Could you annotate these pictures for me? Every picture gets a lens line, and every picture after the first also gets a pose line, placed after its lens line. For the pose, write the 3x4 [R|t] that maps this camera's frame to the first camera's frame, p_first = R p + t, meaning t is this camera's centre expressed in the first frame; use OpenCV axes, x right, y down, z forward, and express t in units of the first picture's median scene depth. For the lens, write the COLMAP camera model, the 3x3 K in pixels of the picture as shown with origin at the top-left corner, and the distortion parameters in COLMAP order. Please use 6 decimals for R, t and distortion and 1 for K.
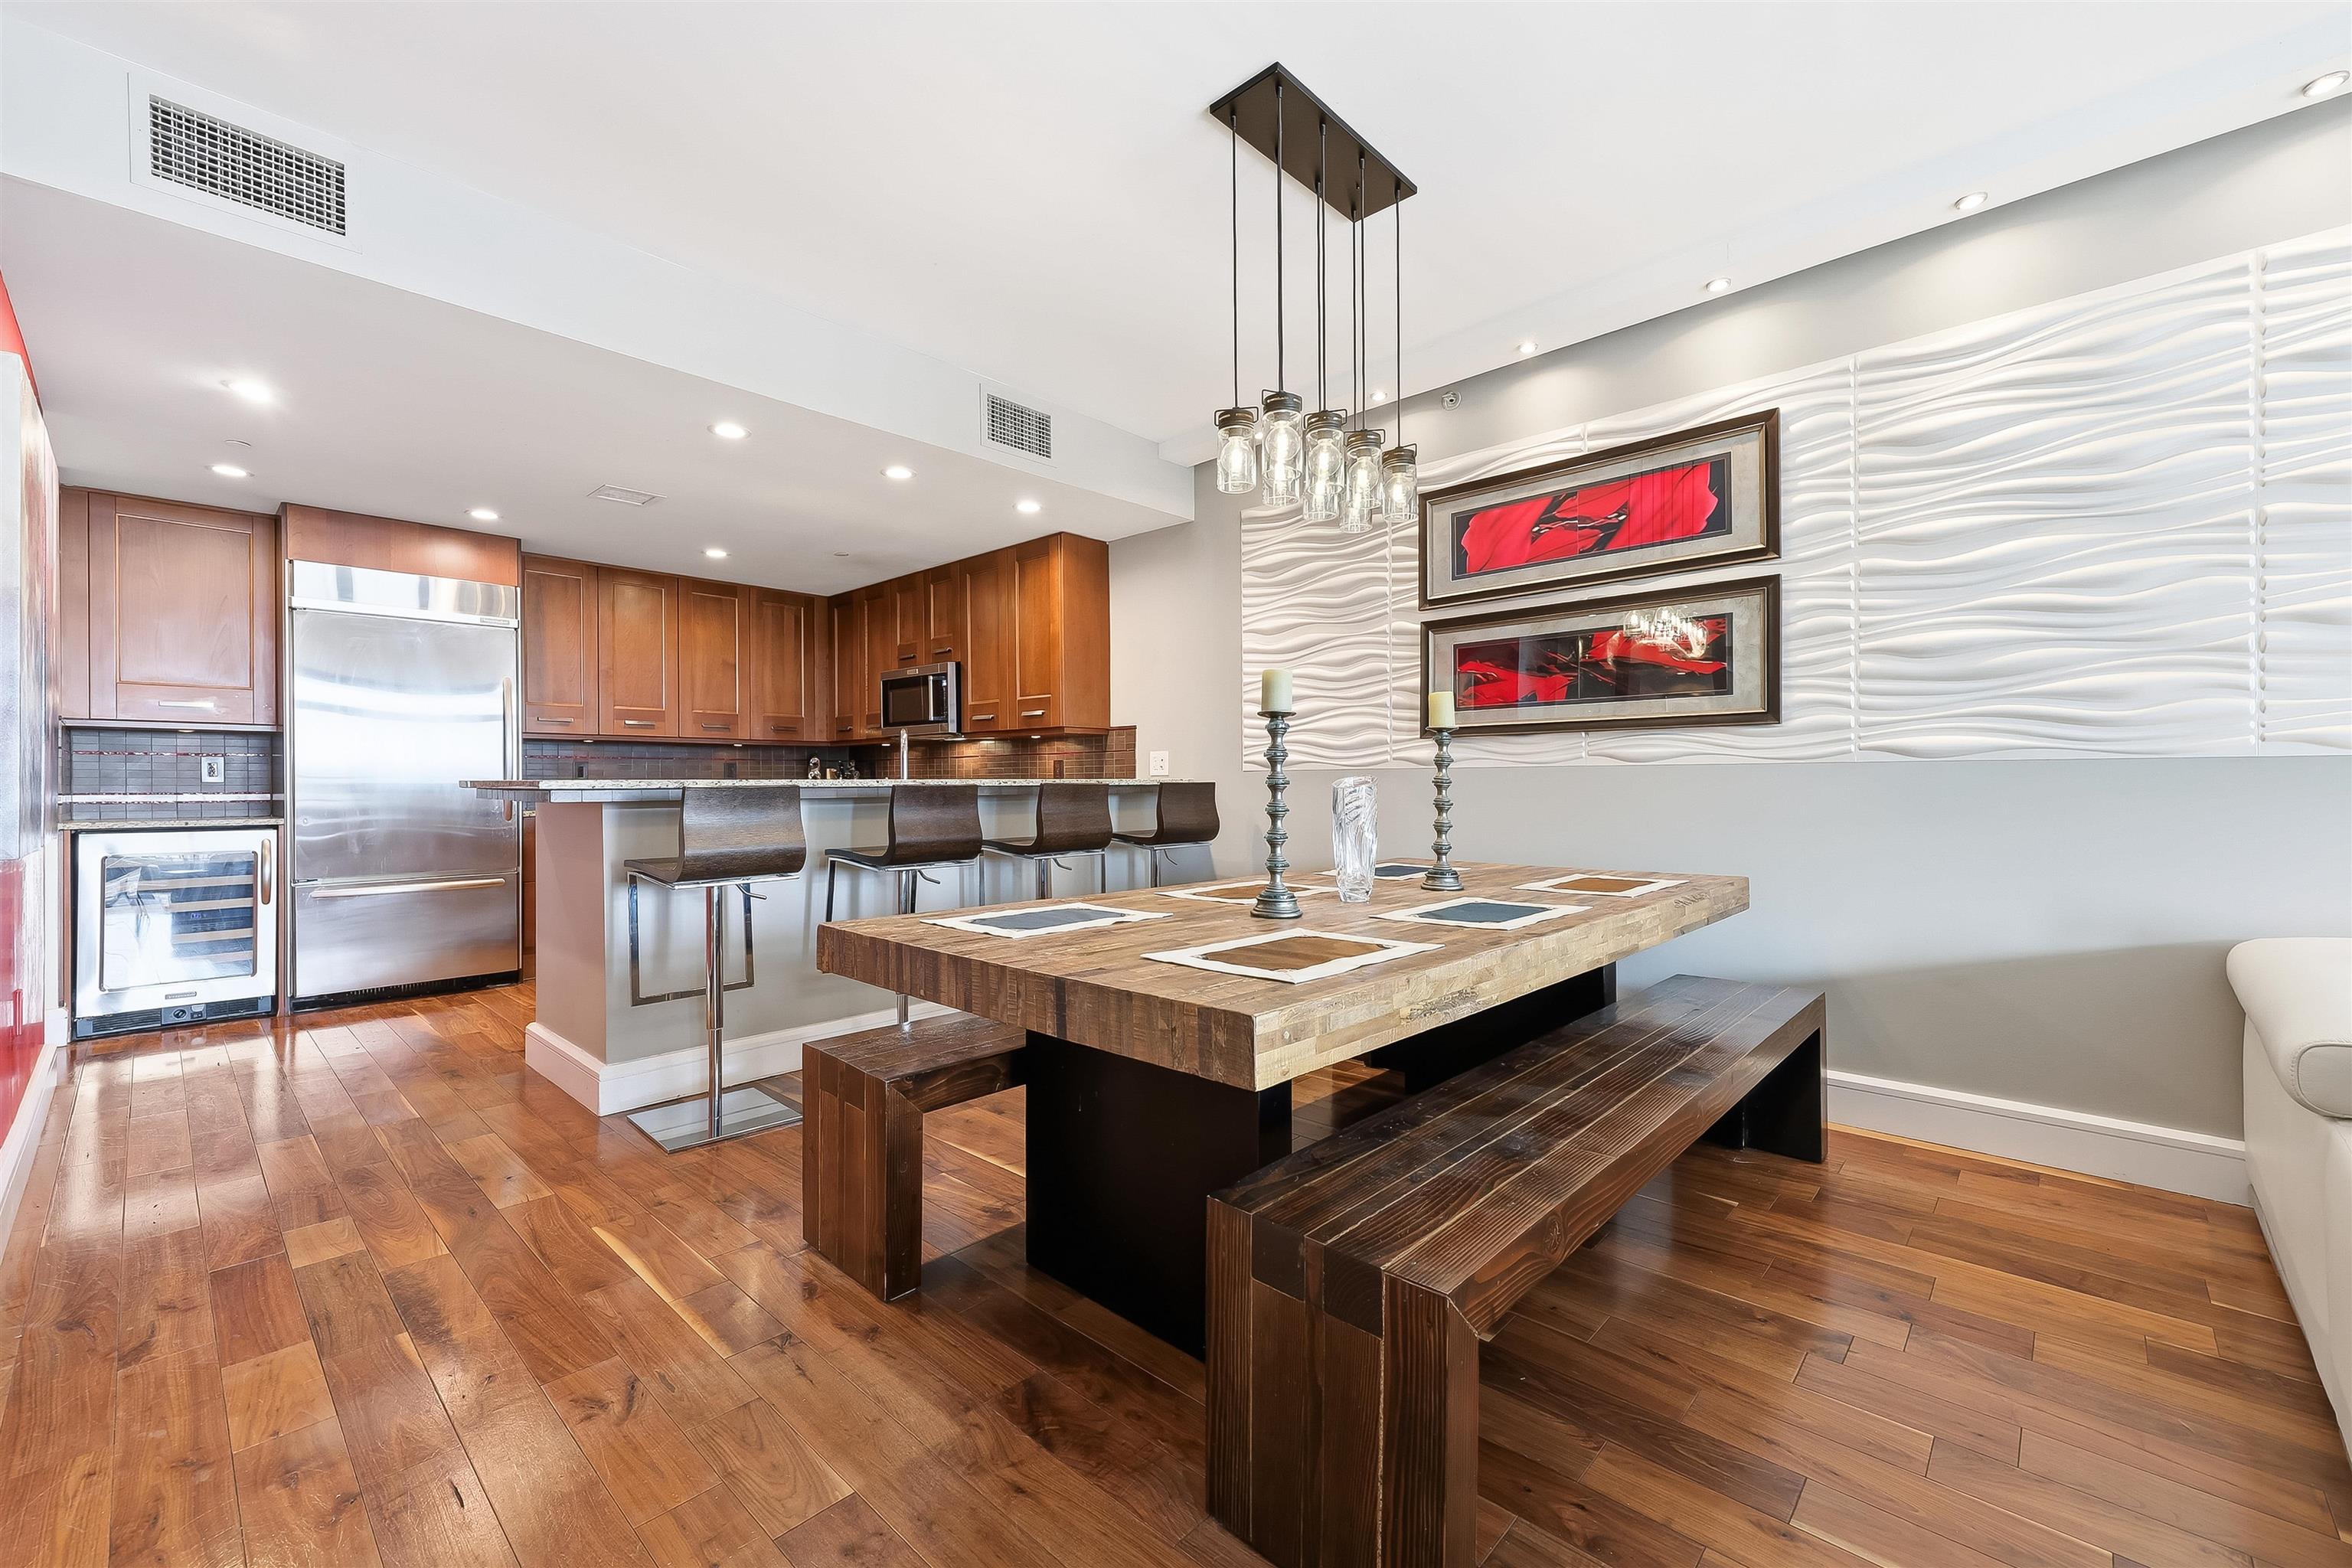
lens RADIAL K [[961.8, 0, 1158.4], [0, 961.8, 784.2], [0, 0, 1]] dist [0.008388, 0.000166]
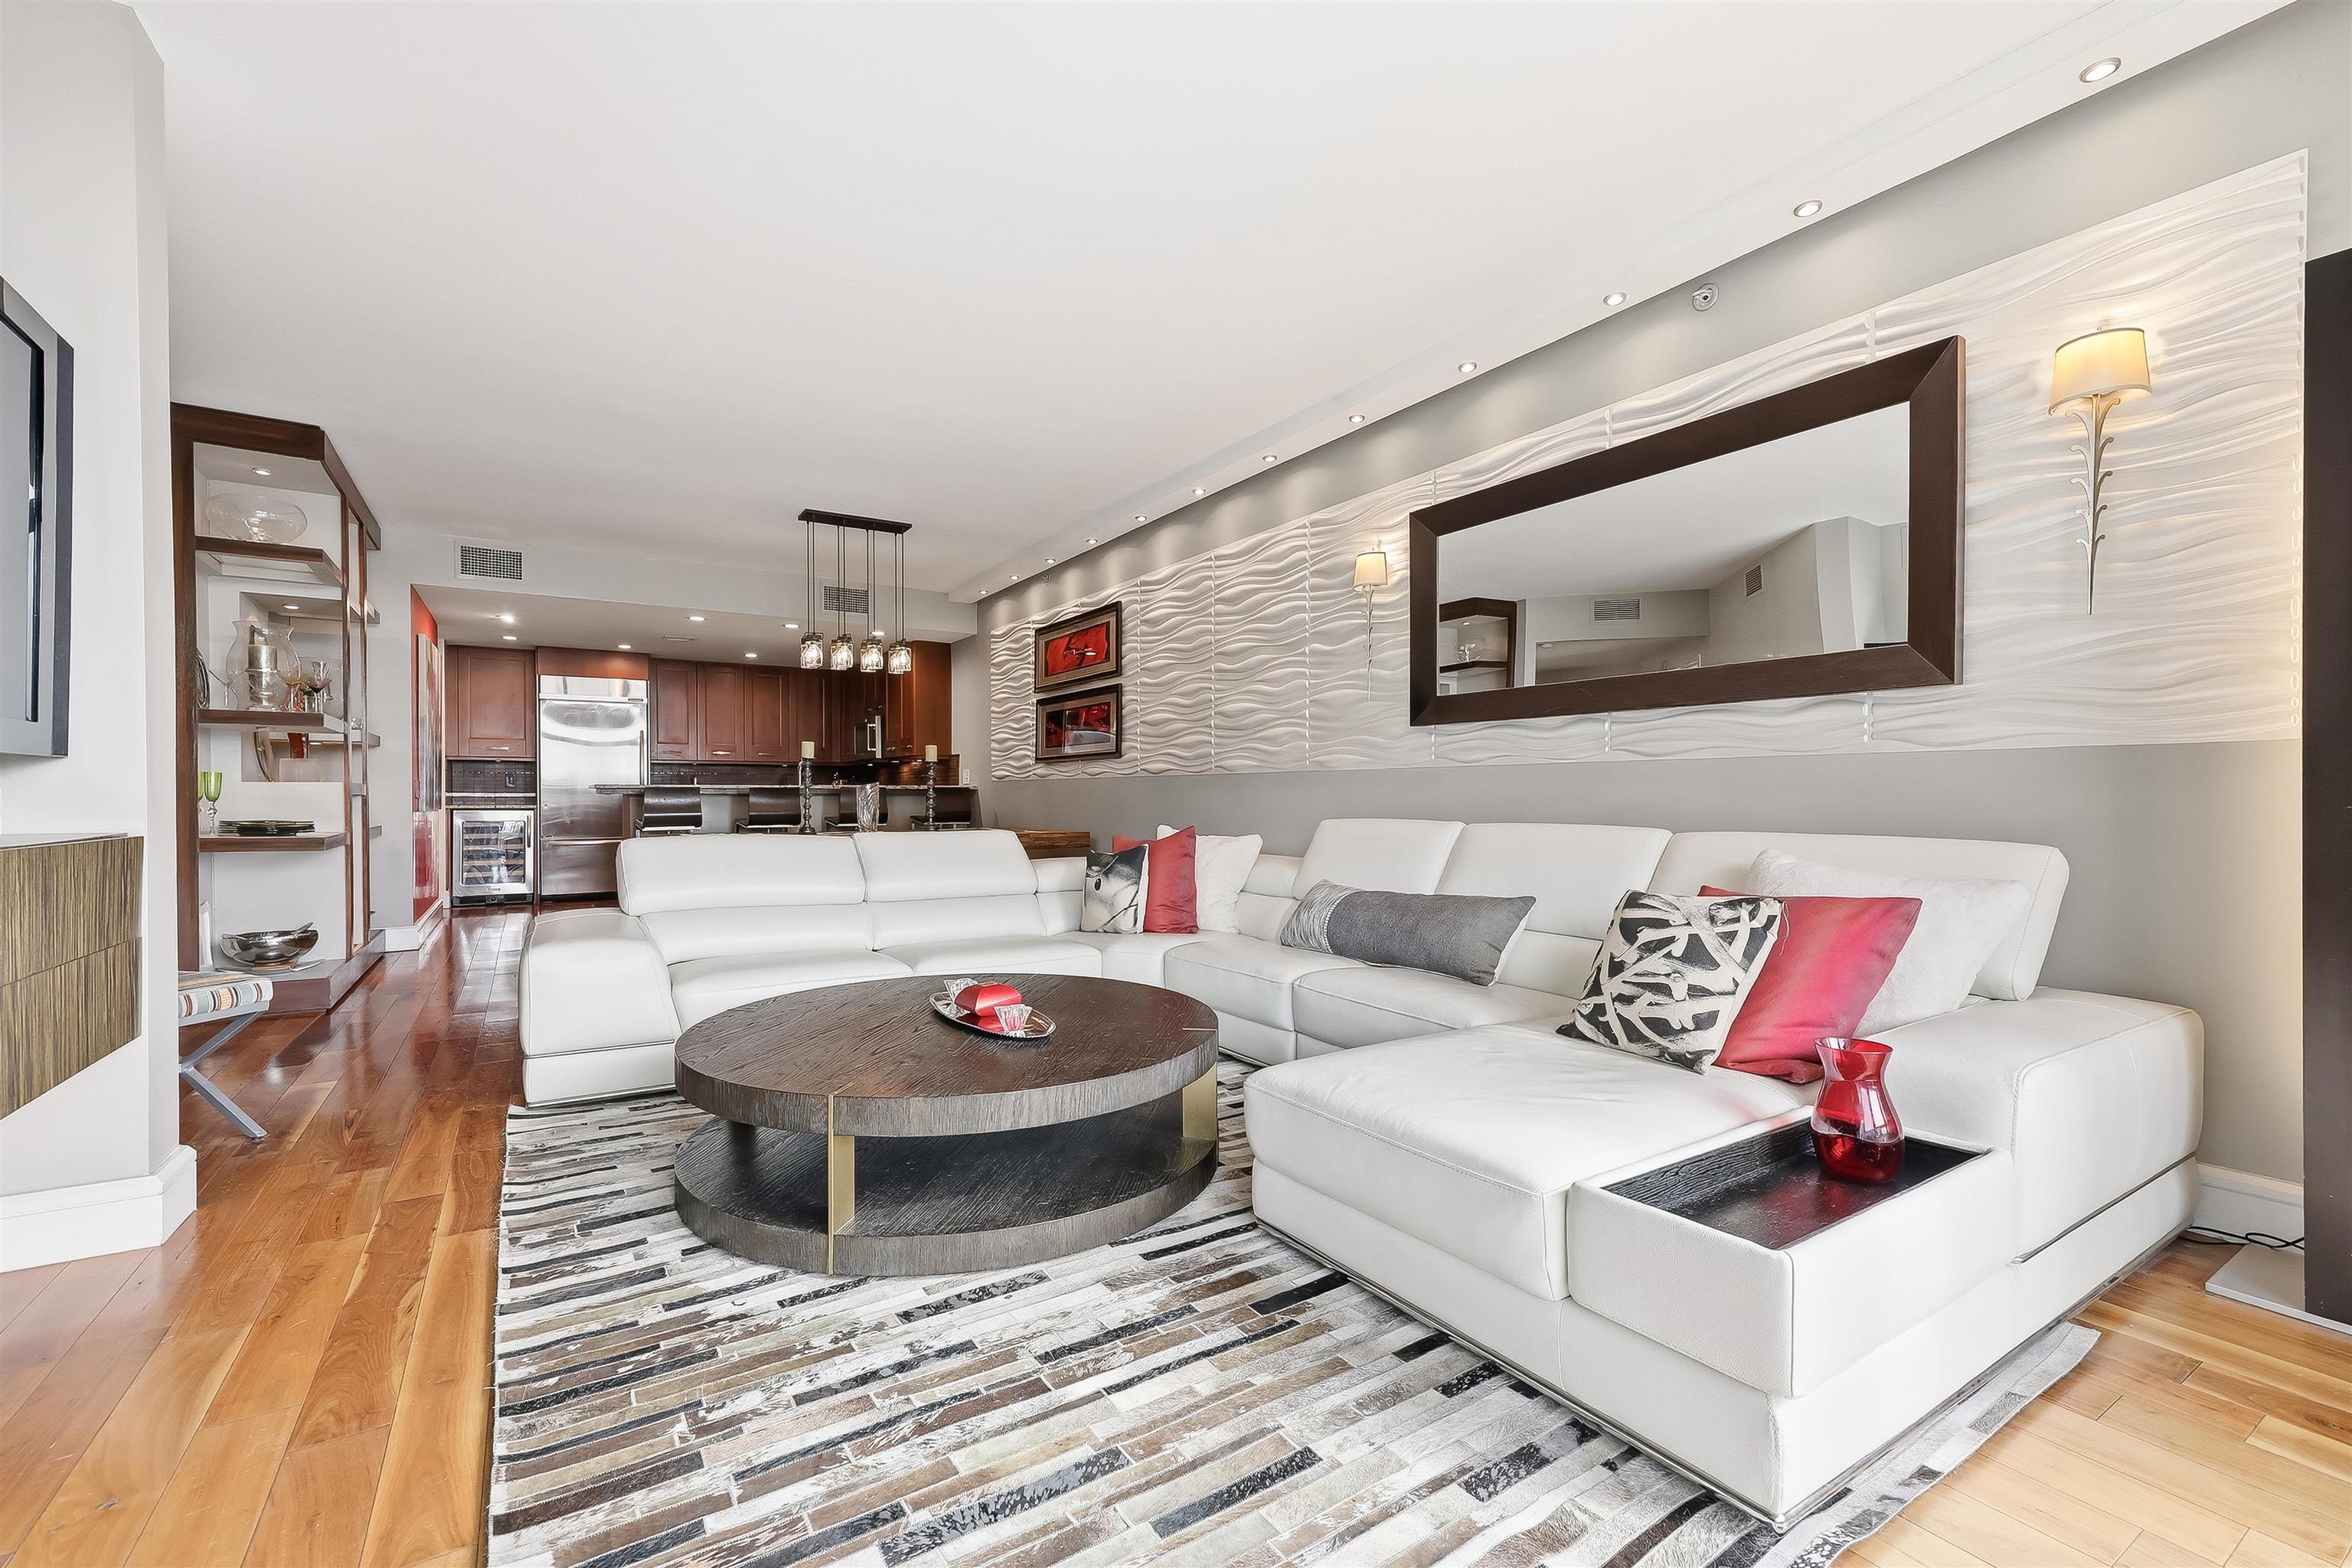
lens RADIAL K [[1003.0, 0, 1173.9], [0, 1003.0, 799.0], [0, 0, 1]] dist [0.013298, 0.000018]
pose [[0.970954, 0.002216, -0.239257, 0.939735], [-0.000839, 0.999982, 0.005857, 0.009558], [0.239265, -0.005486, 0.970939, -0.760342]]
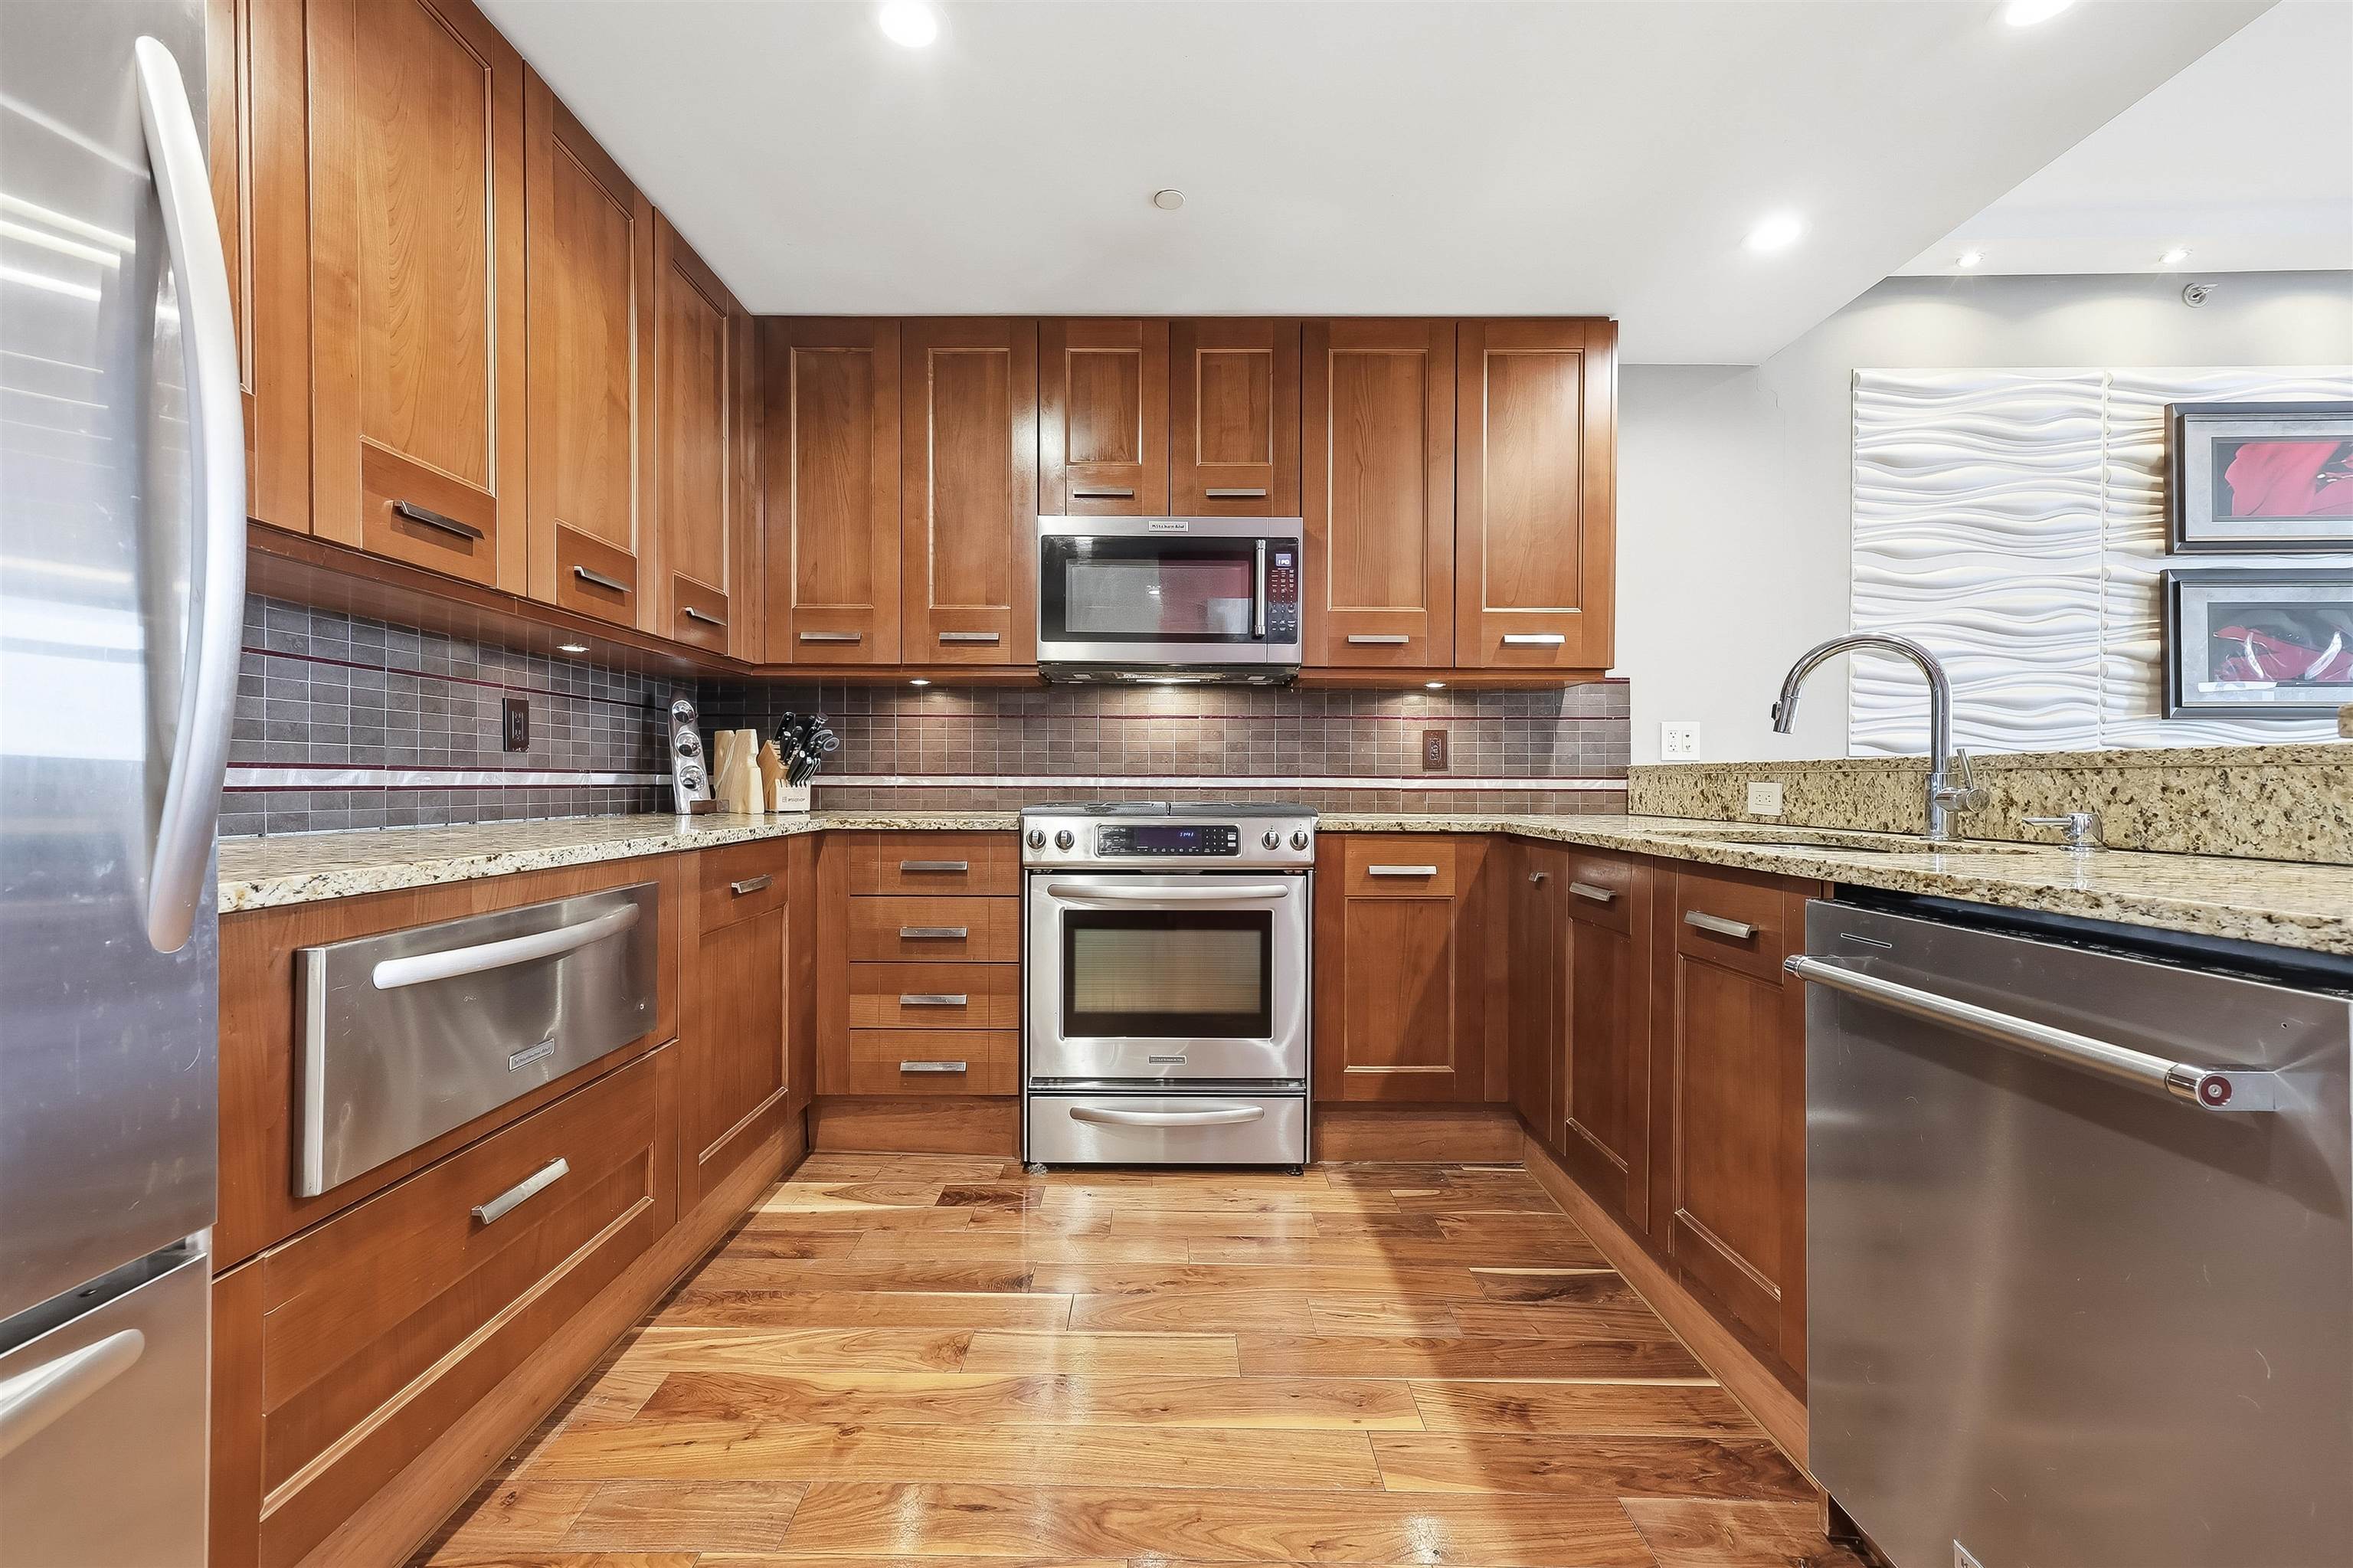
lens RADIAL K [[962.2, 0, 1158.9], [0, 962.2, 784.2], [0, 0, 1]] dist [0.008388, 0.000166]
pose [[0.727551, 0.006660, 0.686021, -0.818379], [-0.007436, 0.999971, -0.001821, 0.011998], [-0.686013, -0.003776, 0.727579, 0.945374]]
